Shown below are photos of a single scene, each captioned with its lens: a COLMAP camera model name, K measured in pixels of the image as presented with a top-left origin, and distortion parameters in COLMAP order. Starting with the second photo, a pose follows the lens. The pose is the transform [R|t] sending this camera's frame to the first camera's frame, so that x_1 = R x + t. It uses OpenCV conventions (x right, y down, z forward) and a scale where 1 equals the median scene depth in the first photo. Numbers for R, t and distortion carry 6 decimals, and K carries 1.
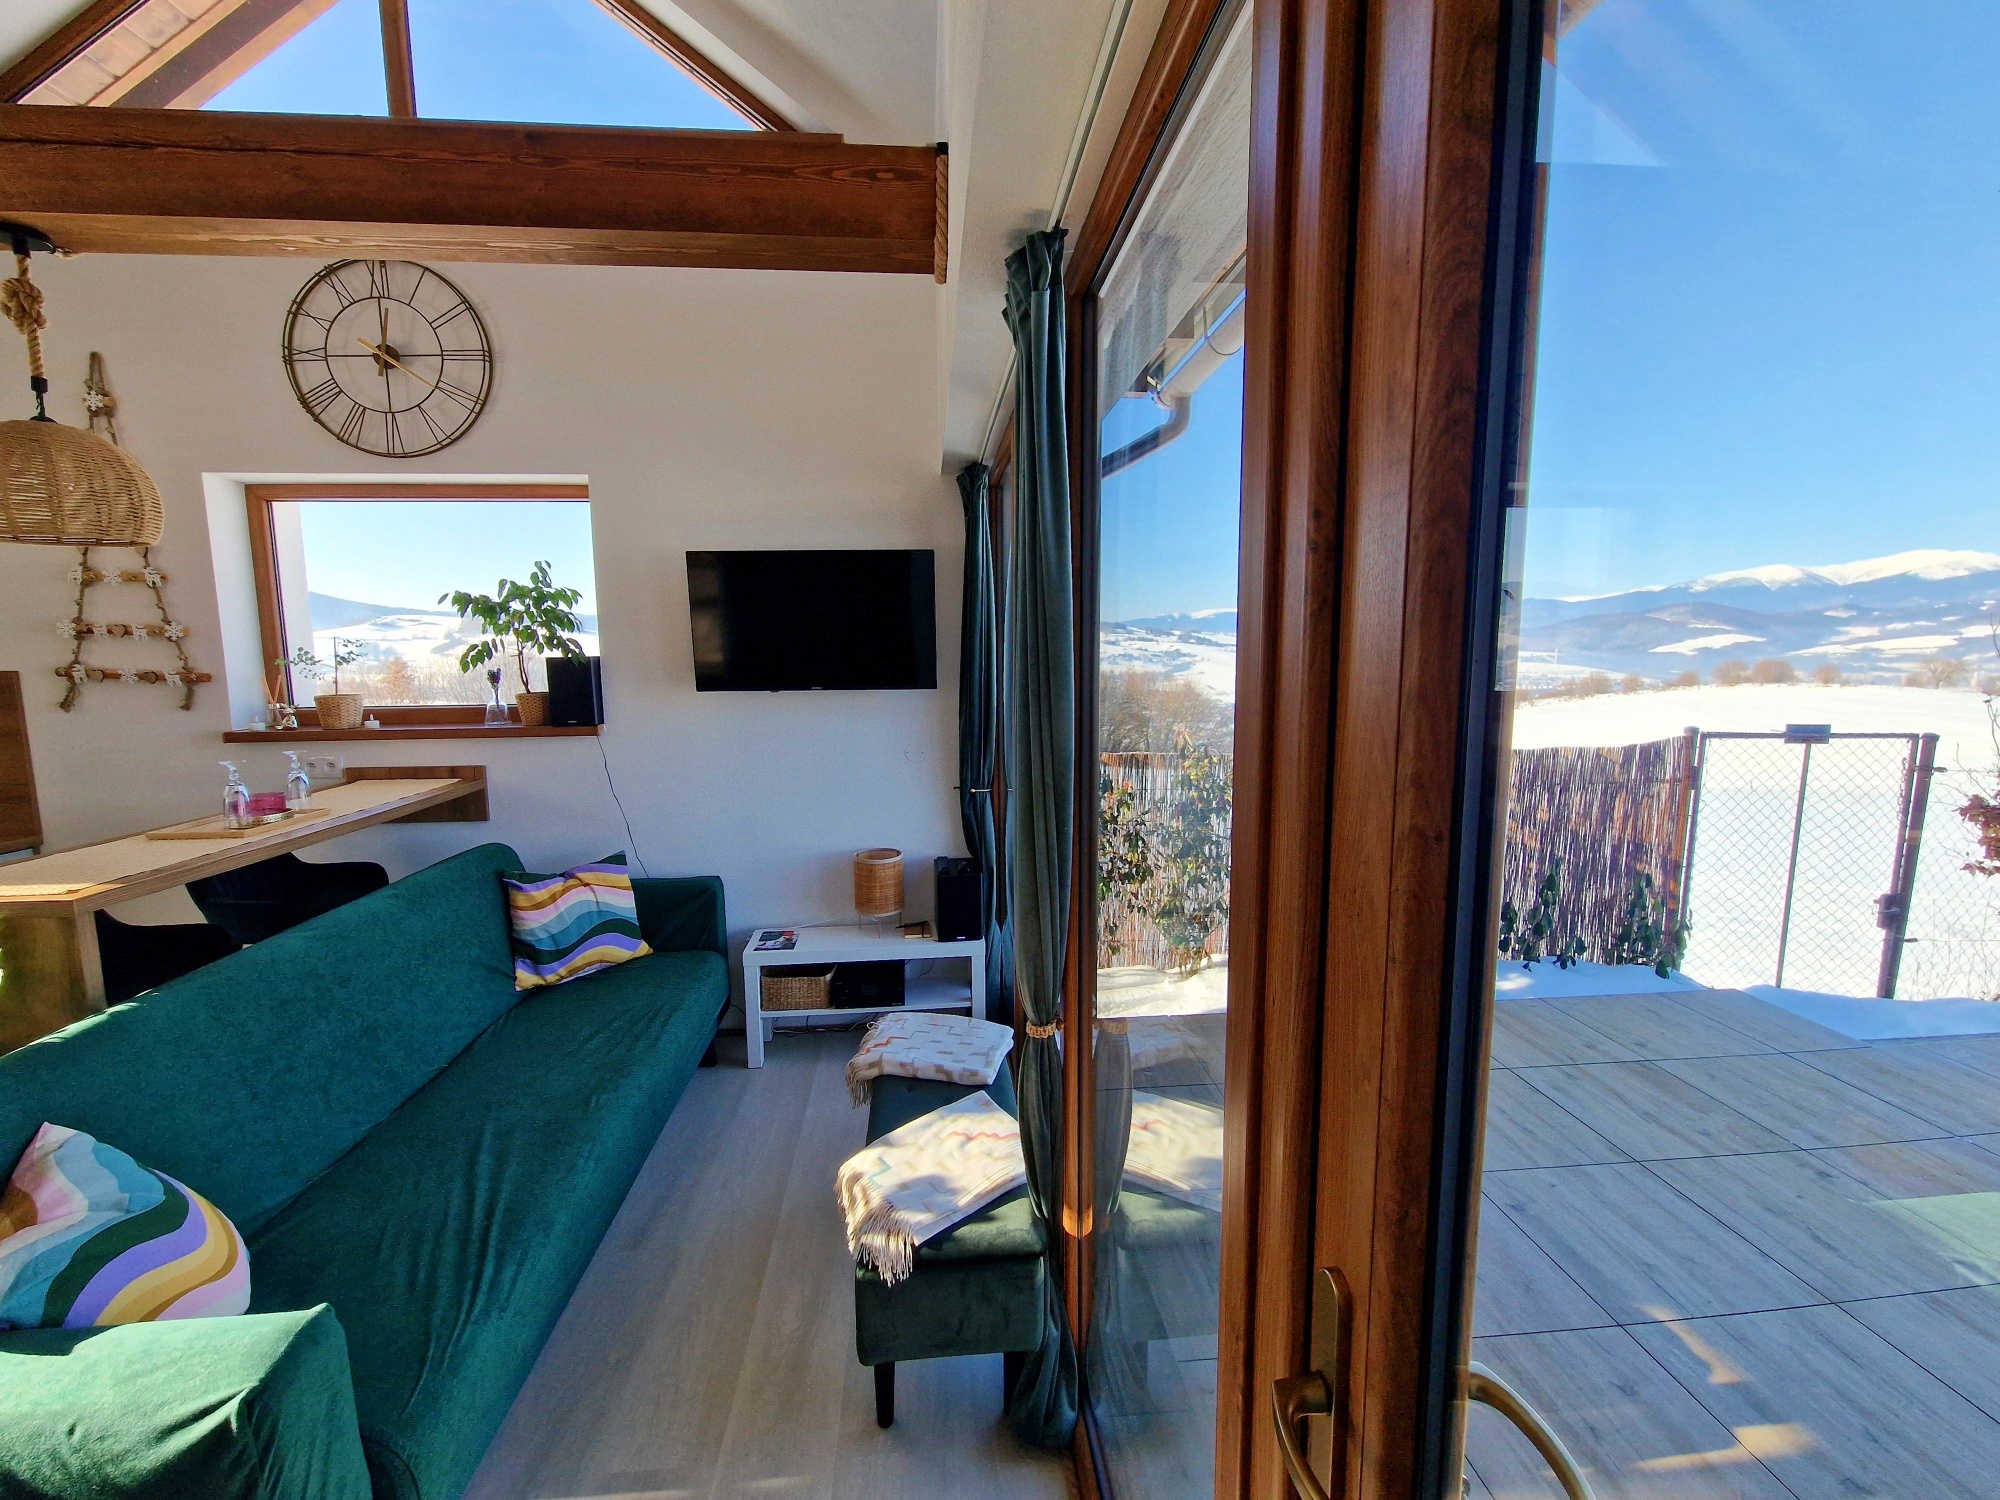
lens RADIAL K [[823.2, 0, 991.8], [0, 823.2, 742.1], [0, 0, 1]] dist [0.002915, -0.003486]
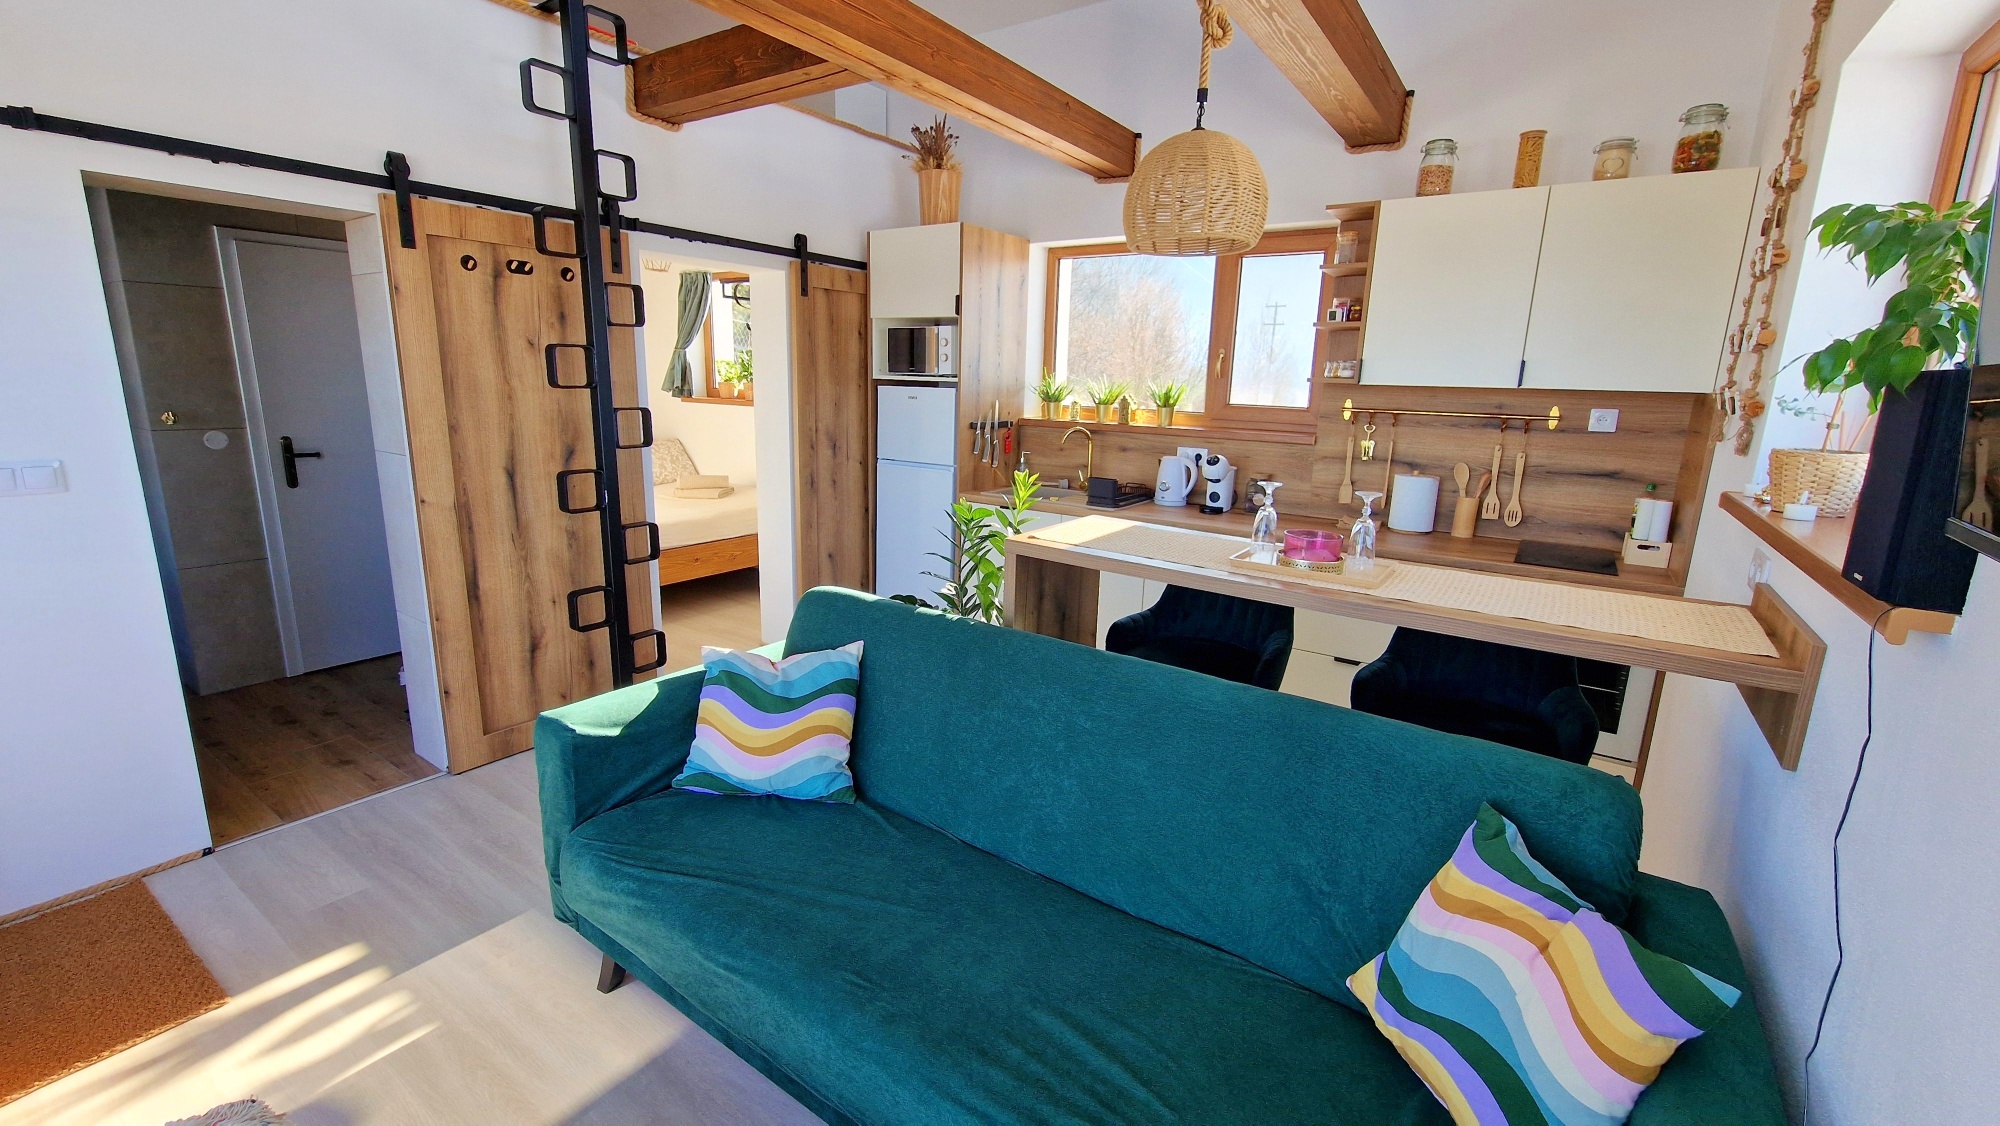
lens RADIAL K [[820.3, 0, 988.3], [0, 820.3, 553.2], [0, 0, 1]] dist [-0.000020, -0.000439]
pose [[-0.639624, 0.156777, -0.752530, -0.054629], [-0.110576, 0.950033, 0.291909, -0.091107], [0.760693, 0.269924, -0.590328, 0.950900]]
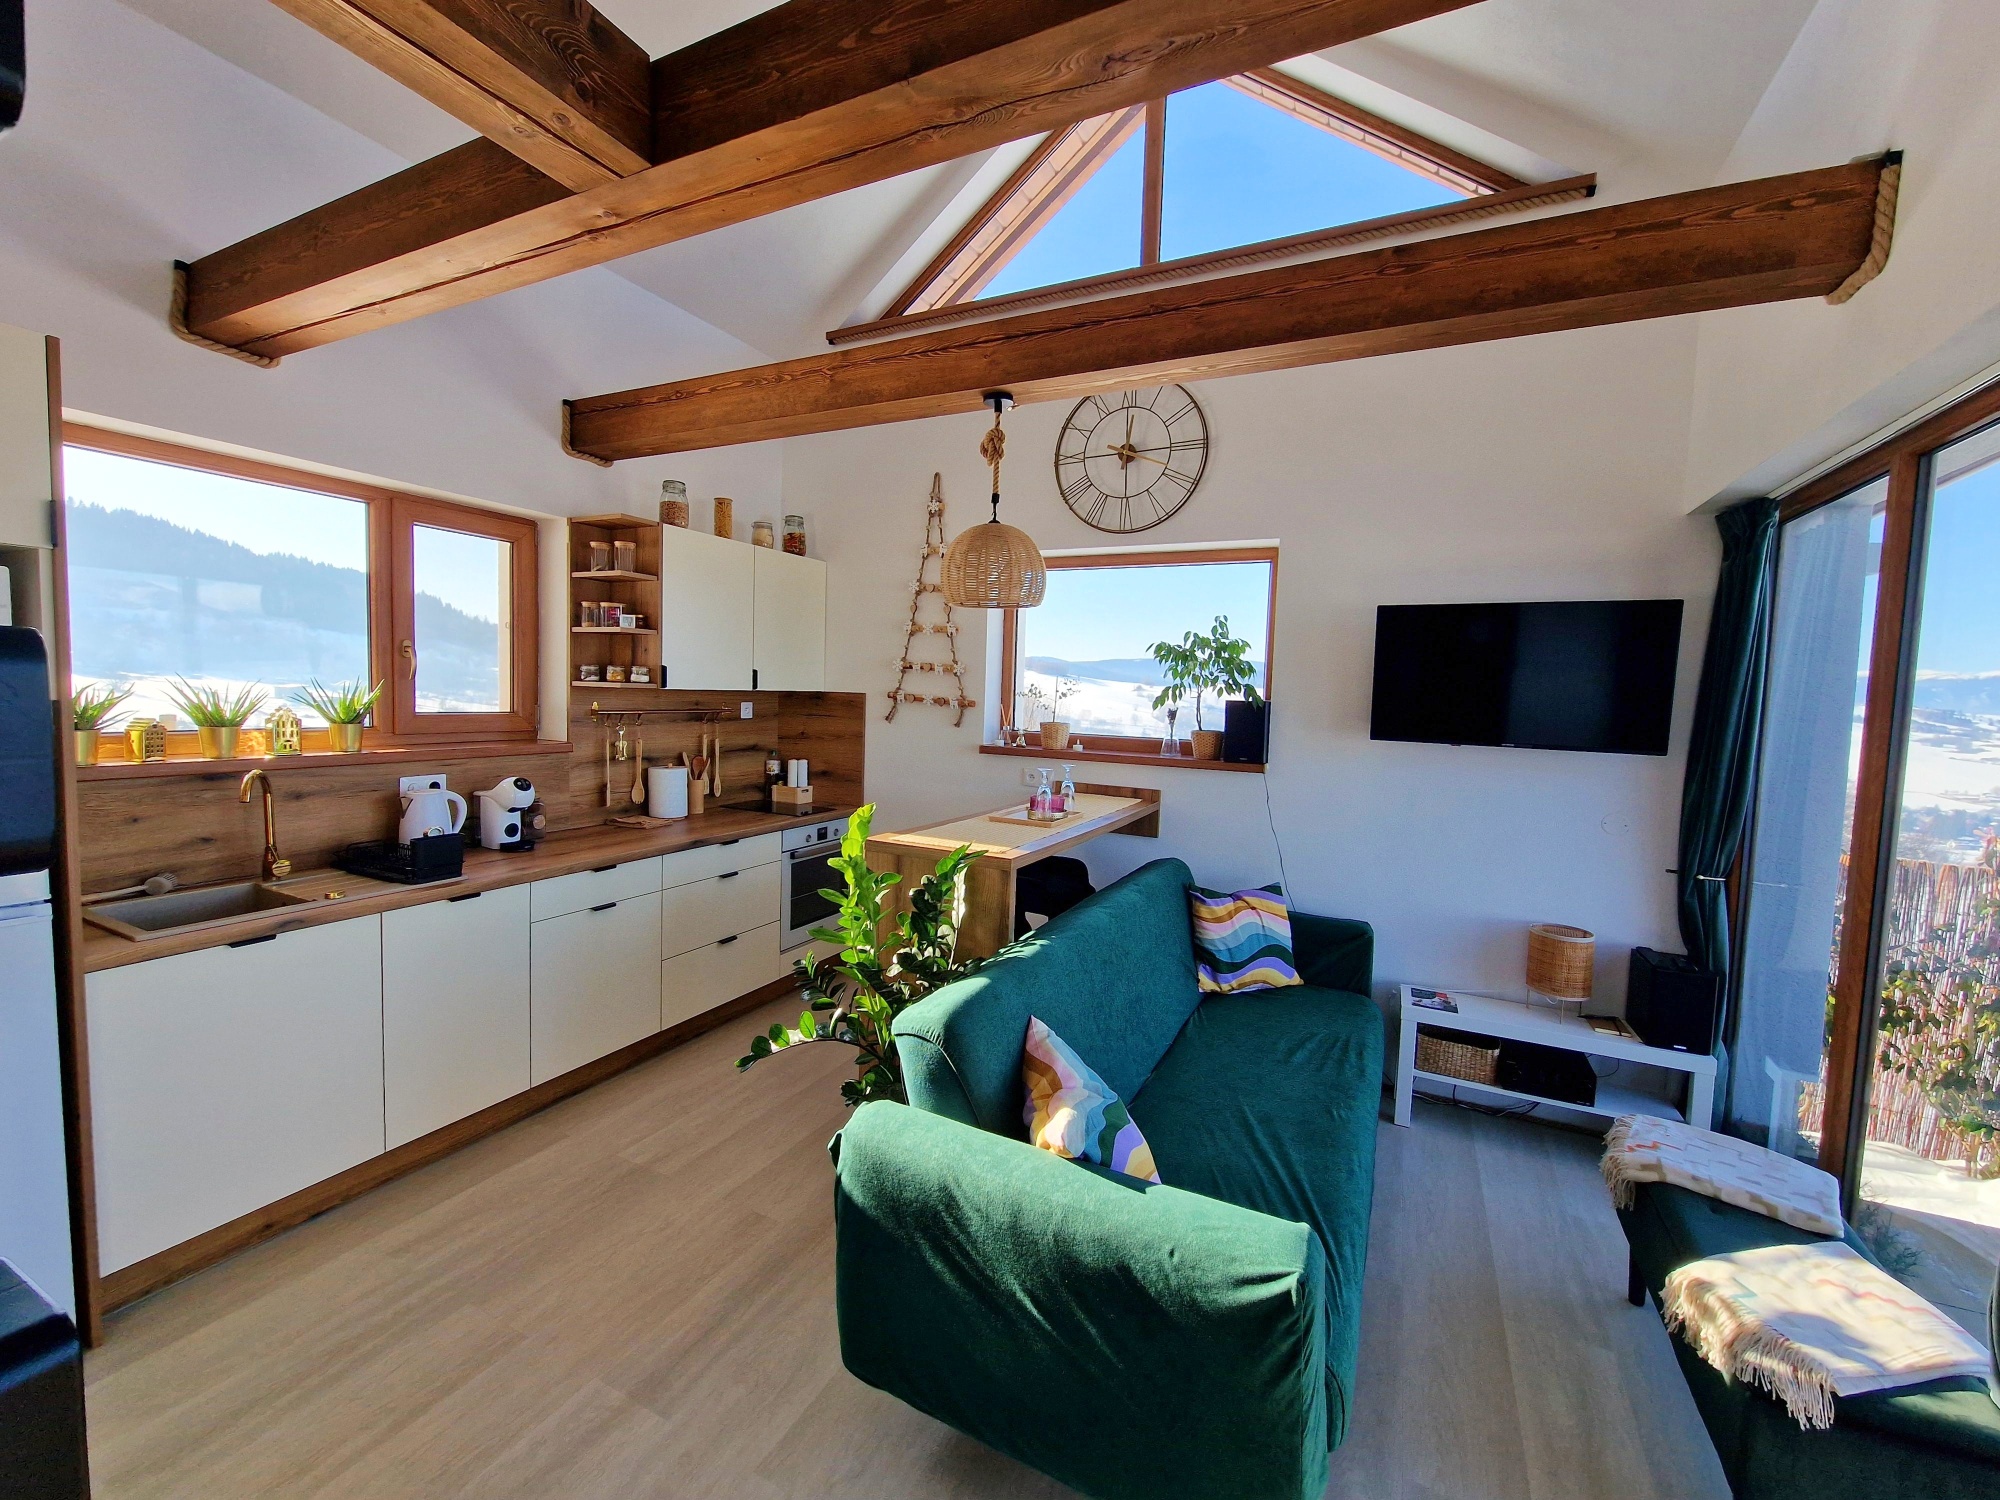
lens RADIAL K [[821.2, 0, 988.4], [0, 821.2, 739.9], [0, 0, 1]] dist [0.003110, -0.002569]
pose [[0.852729, 0.069671, -0.517686, -0.236401], [-0.101618, 0.994257, -0.033575, 0.022583], [0.512374, 0.081236, 0.854912, -0.126639]]
